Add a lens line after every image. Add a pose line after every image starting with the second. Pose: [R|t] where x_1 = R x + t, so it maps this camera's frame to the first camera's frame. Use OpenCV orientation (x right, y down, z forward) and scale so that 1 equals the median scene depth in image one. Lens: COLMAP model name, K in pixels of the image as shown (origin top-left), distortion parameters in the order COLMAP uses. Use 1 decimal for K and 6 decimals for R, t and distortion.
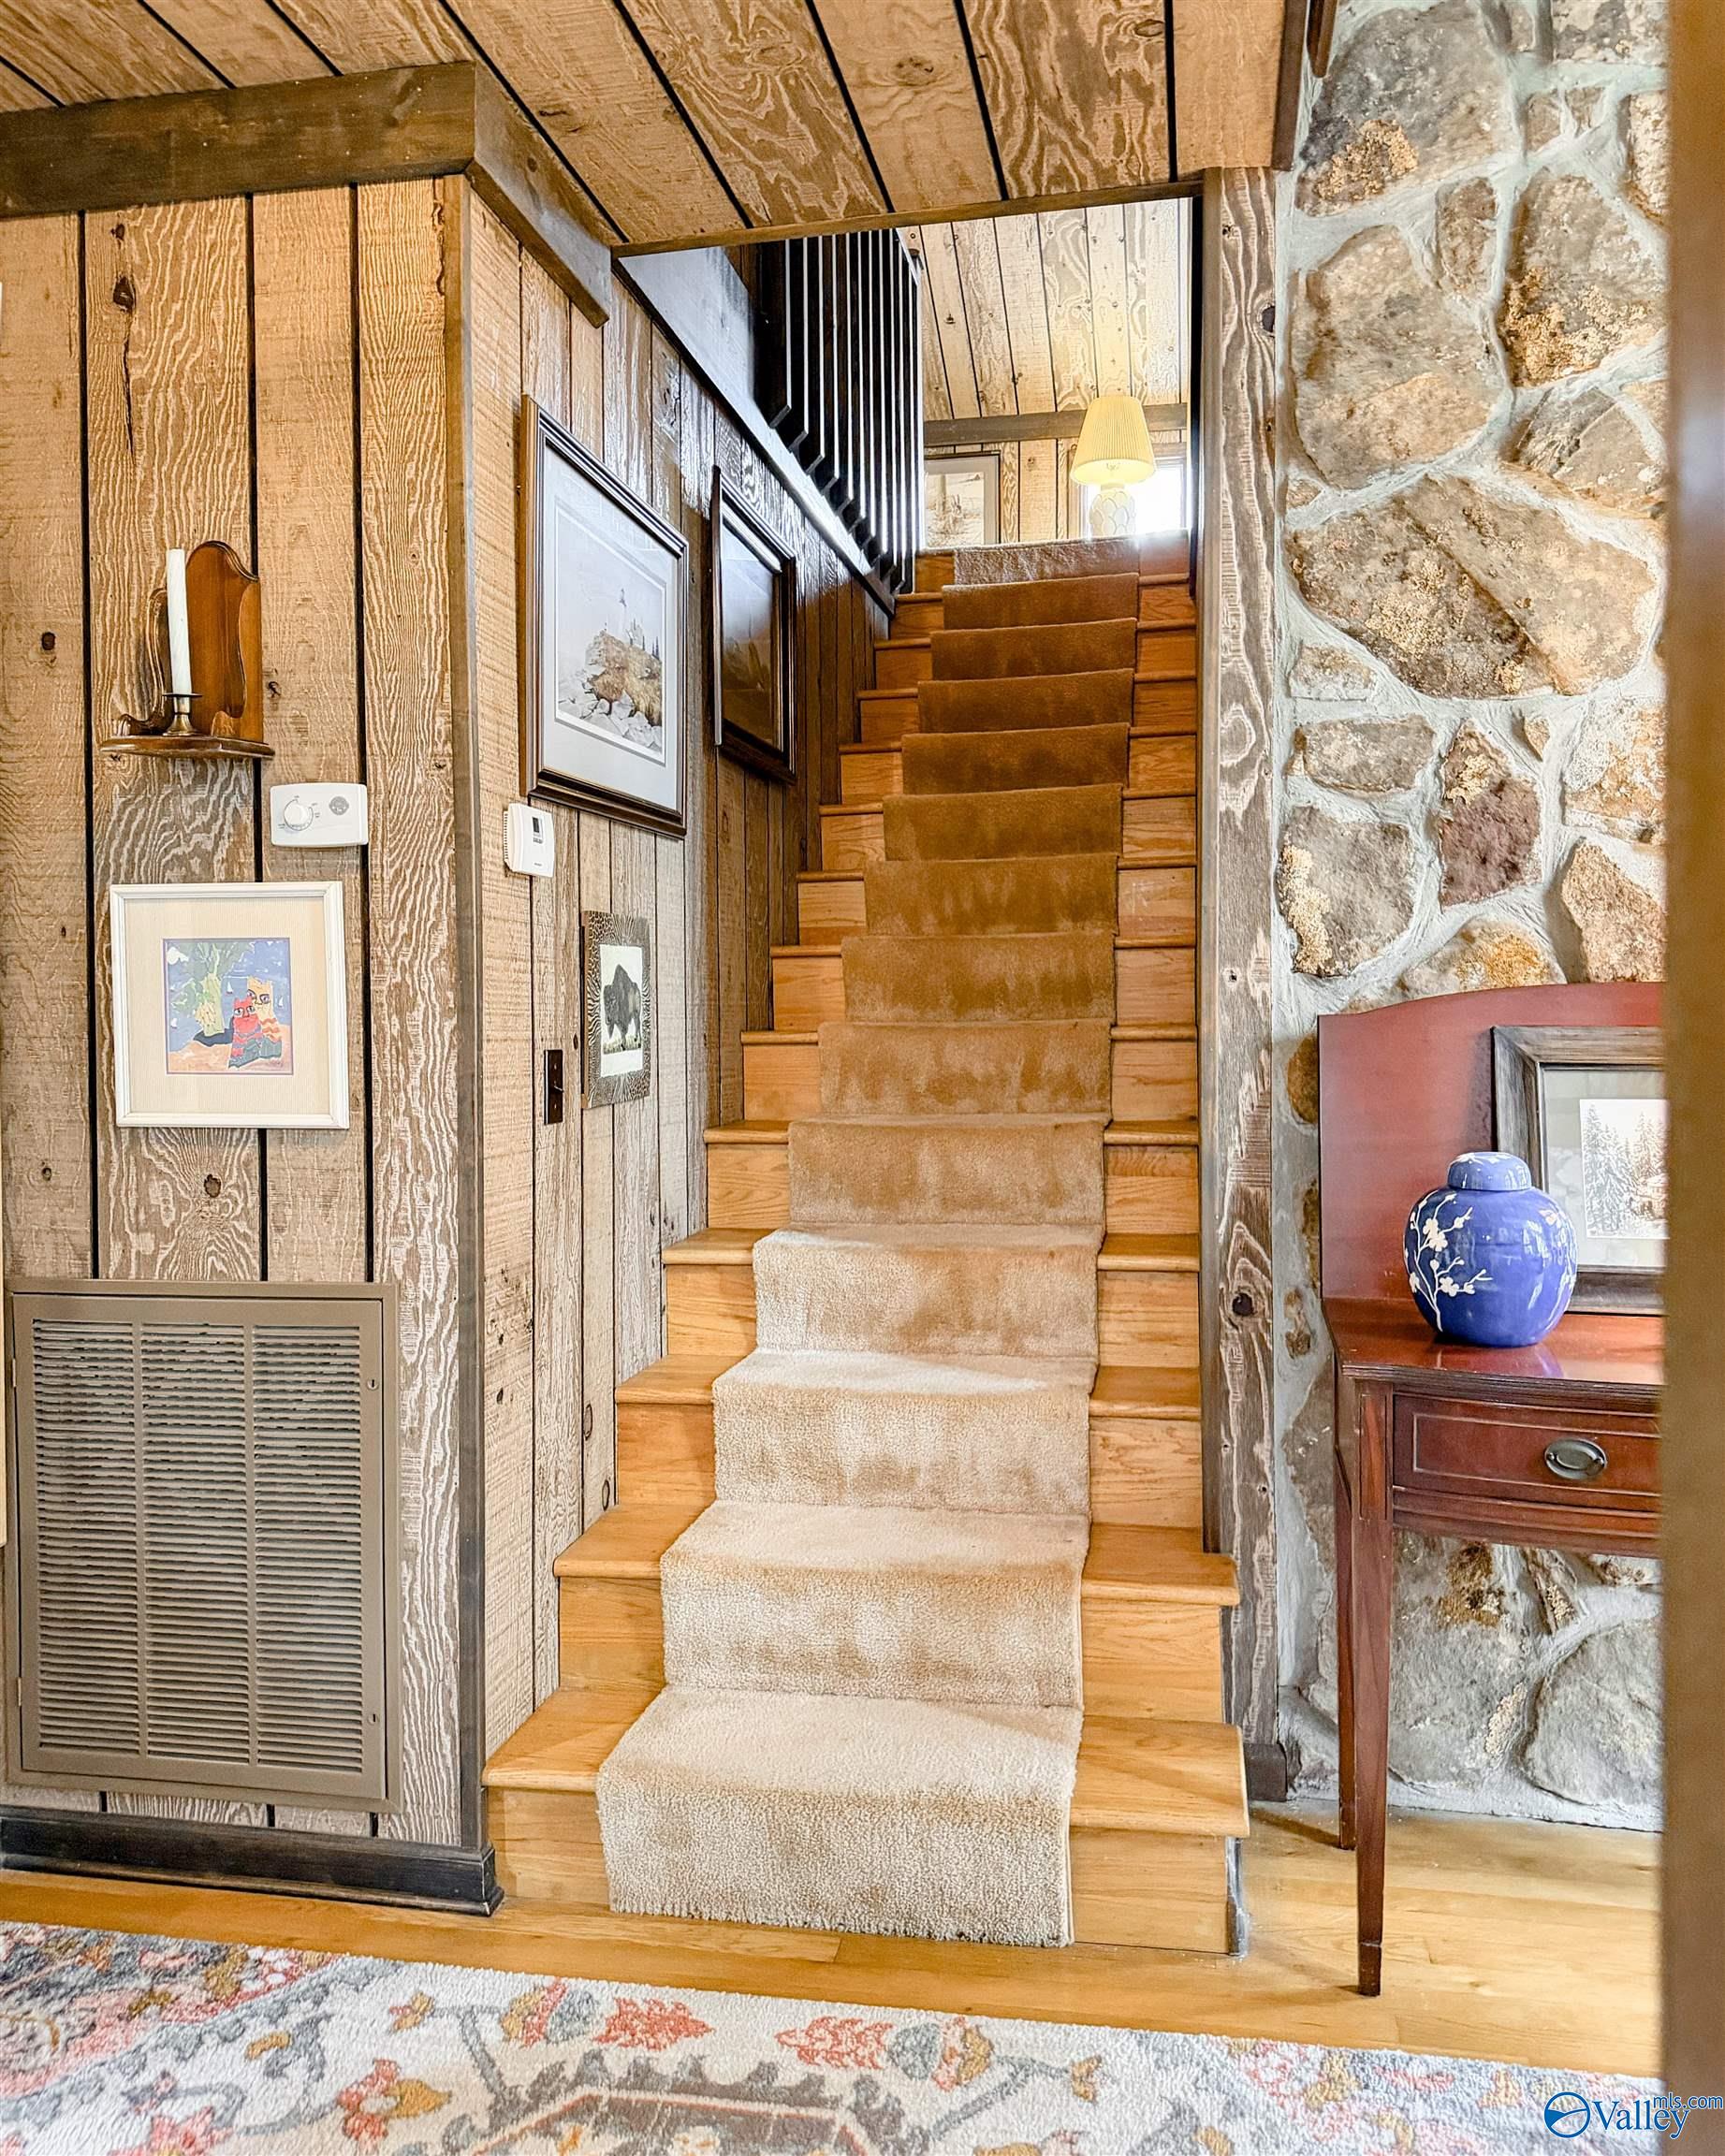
lens RADIAL K [[1655.3, 0, 863.0], [0, 1655.3, 1065.6], [0, 0, 1]] dist [0.036791, -0.006840]
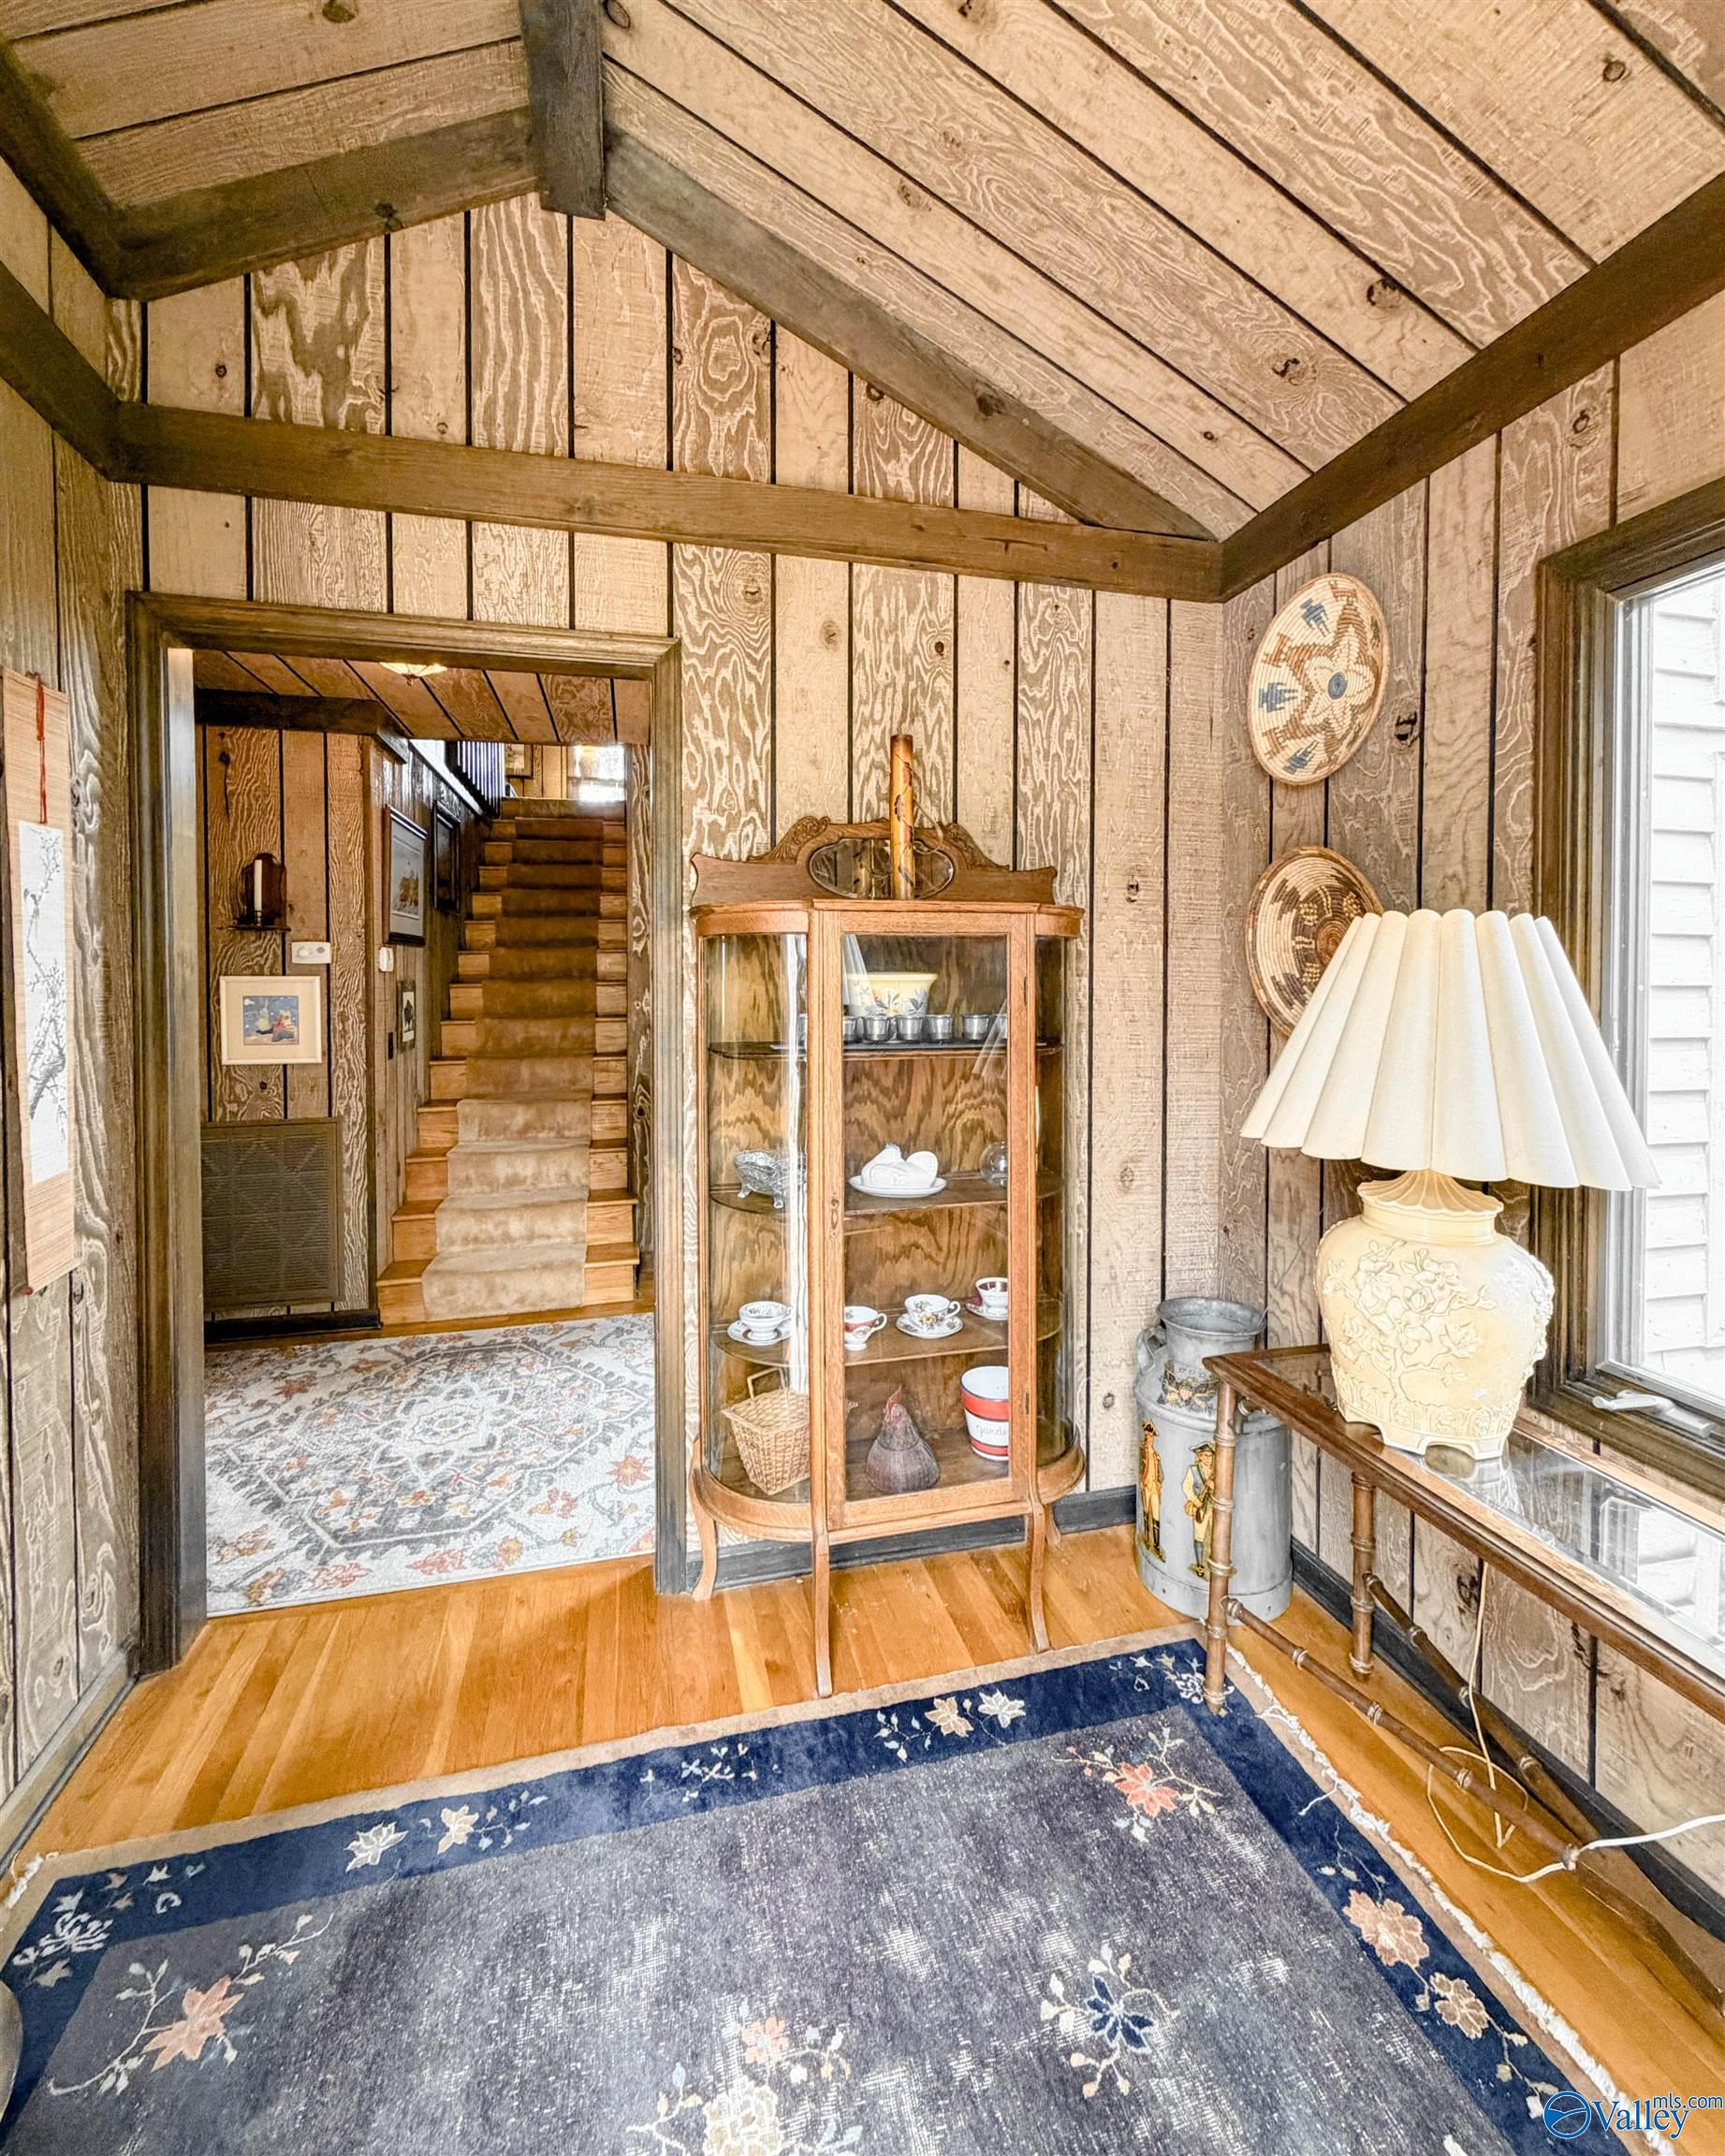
lens RADIAL K [[945.7, 0, 871.6], [0, 945.7, 975.2], [0, 0, 1]] dist [-0.001262, -0.000298]
pose [[0.901659, 0.007643, 0.432380, -0.160124], [0.010295, 0.999181, -0.039131, -0.039027], [-0.432325, 0.039734, 0.900842, -0.857326]]
